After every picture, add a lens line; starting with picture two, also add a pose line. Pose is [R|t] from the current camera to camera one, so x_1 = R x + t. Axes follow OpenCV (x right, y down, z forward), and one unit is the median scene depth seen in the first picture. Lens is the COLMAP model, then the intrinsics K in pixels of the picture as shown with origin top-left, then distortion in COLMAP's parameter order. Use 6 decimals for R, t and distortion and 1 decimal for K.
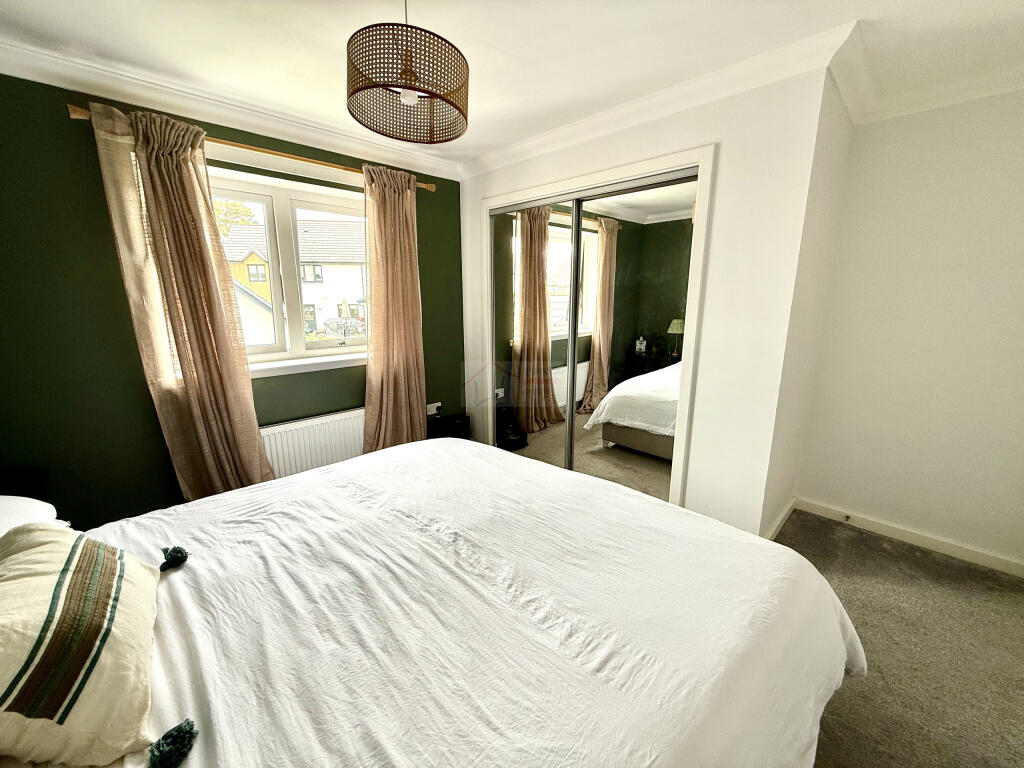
lens RADIAL K [[402.9, 0, 511.2], [0, 402.9, 382.6], [0, 0, 1]] dist [0.000627, 0.000579]
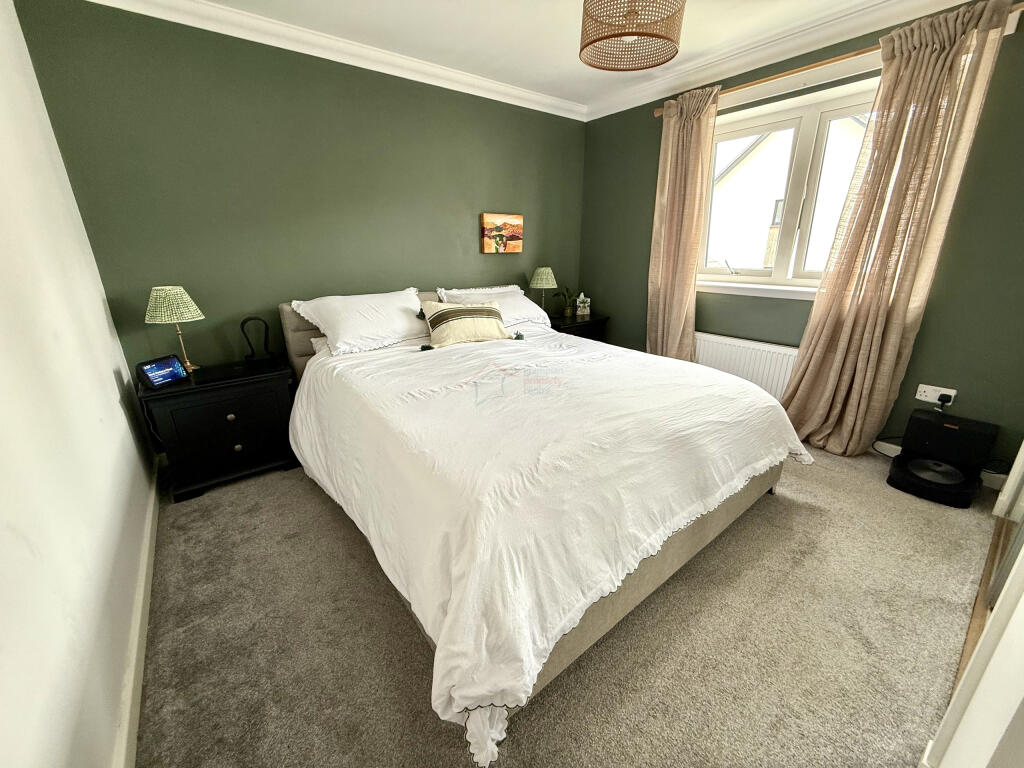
lens RADIAL K [[402.9, 0, 512.4], [0, 402.9, 384.4], [0, 0, 1]] dist [0.000627, 0.000579]
pose [[-0.097244, 0.325160, -0.940646, 0.721084], [-0.199807, 0.919505, 0.338508, -0.052138], [0.974998, 0.220865, -0.024447, 0.529435]]
